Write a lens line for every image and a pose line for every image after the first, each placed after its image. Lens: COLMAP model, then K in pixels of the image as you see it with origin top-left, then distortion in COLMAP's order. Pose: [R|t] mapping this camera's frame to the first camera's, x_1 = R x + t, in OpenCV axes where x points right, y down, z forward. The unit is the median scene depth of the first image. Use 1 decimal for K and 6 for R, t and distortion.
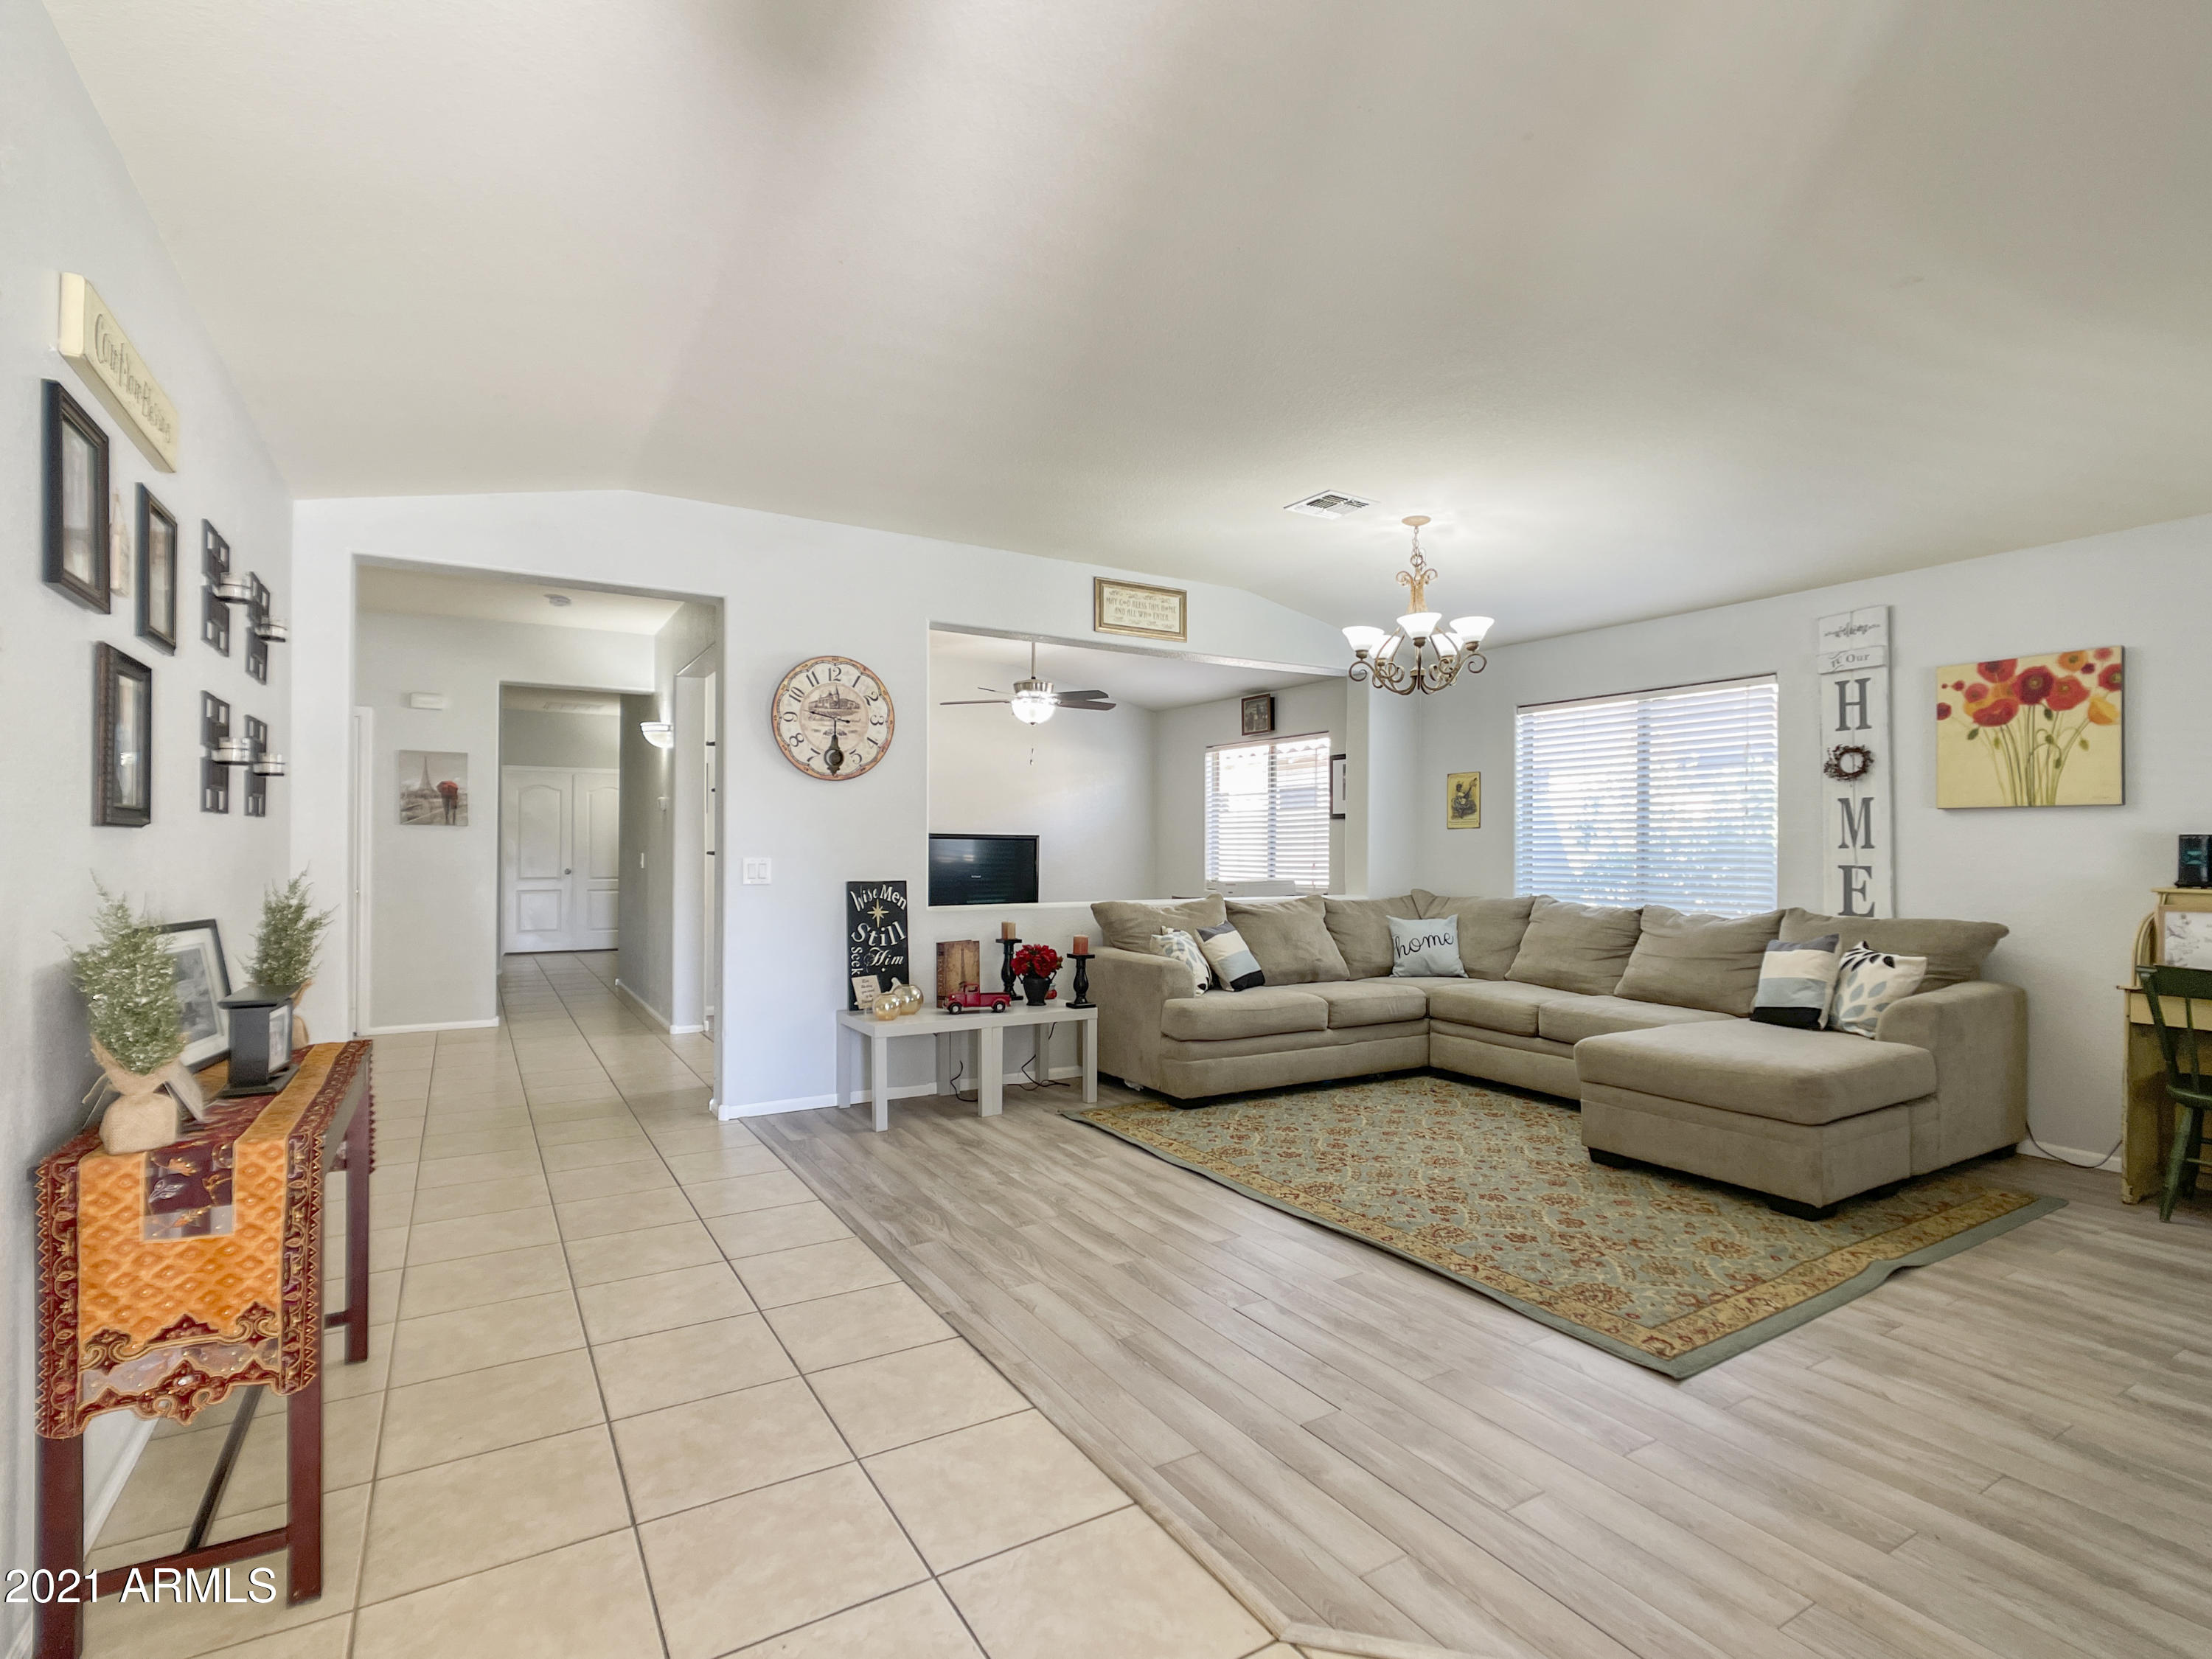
lens RADIAL K [[1097.6, 0, 1110.6], [0, 1097.6, 823.0], [0, 0, 1]] dist [-0.008251, 0.001793]
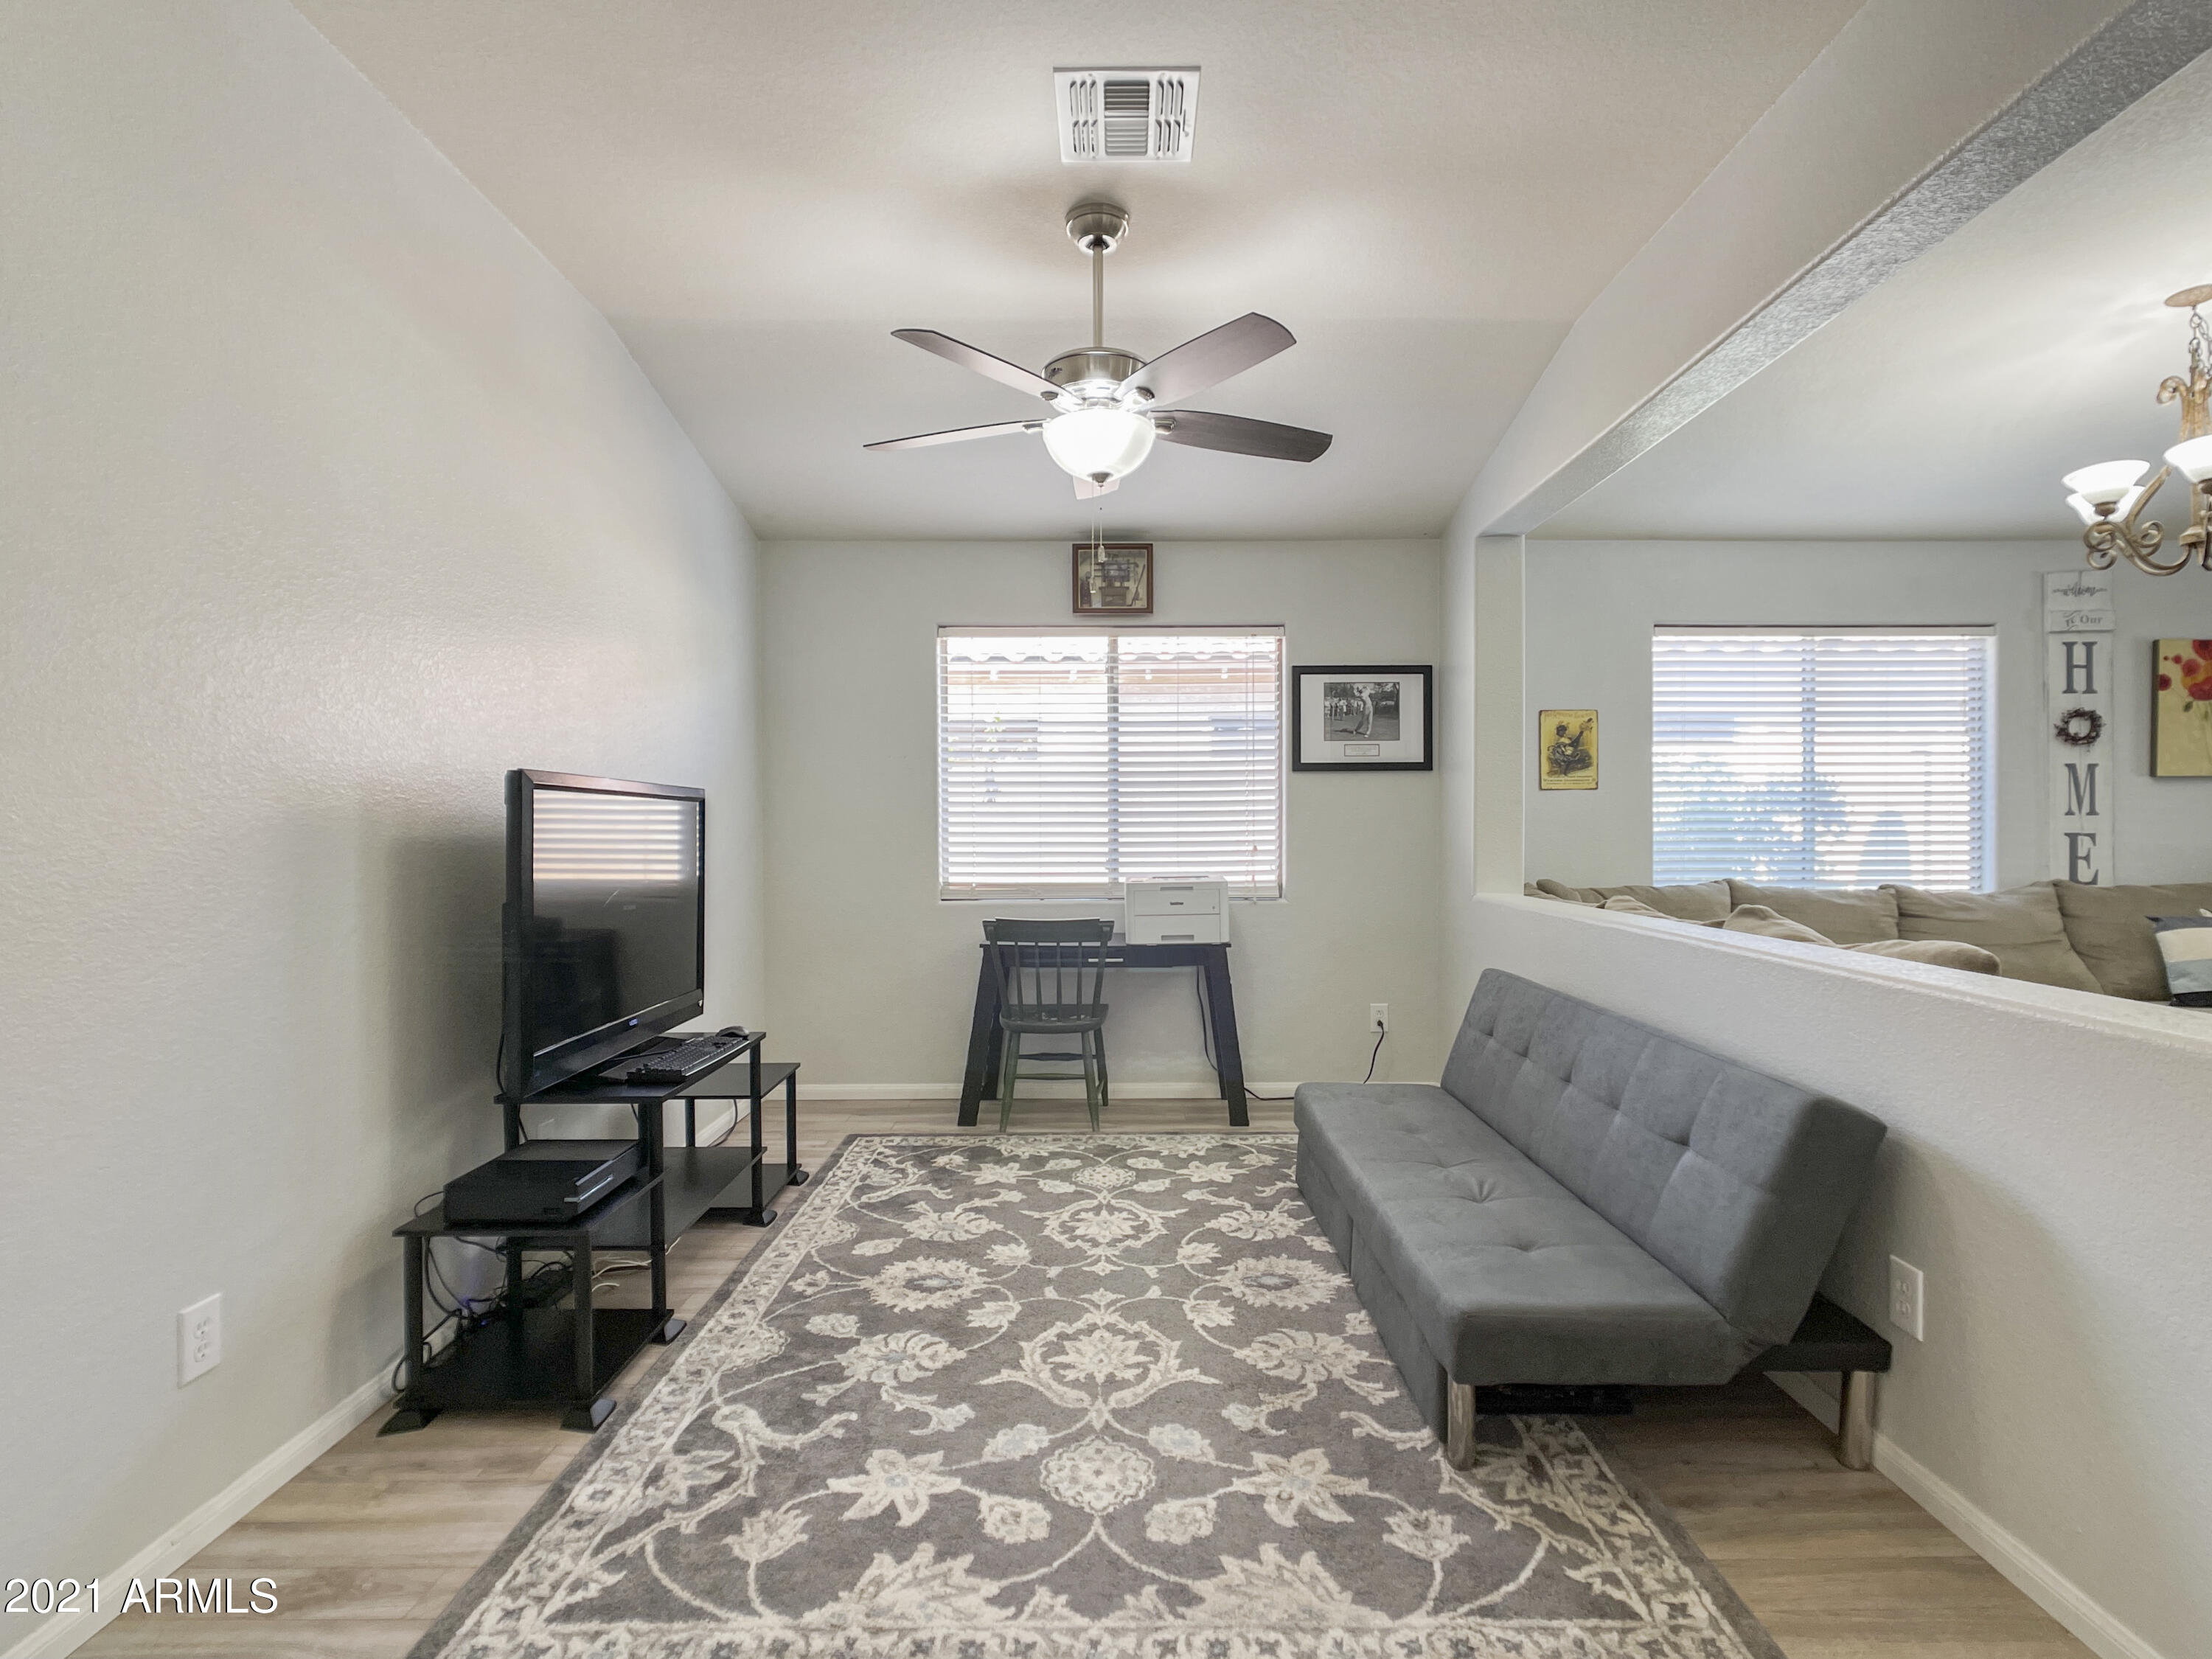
lens RADIAL K [[1097.6, 0, 1110.6], [0, 1097.6, 823.0], [0, 0, 1]] dist [-0.008251, 0.001793]
pose [[0.512010, -0.001447, 0.858978, -0.599542], [-0.014569, 0.999840, 0.010369, 0.032665], [-0.858856, -0.017823, 0.511907, 1.248190]]
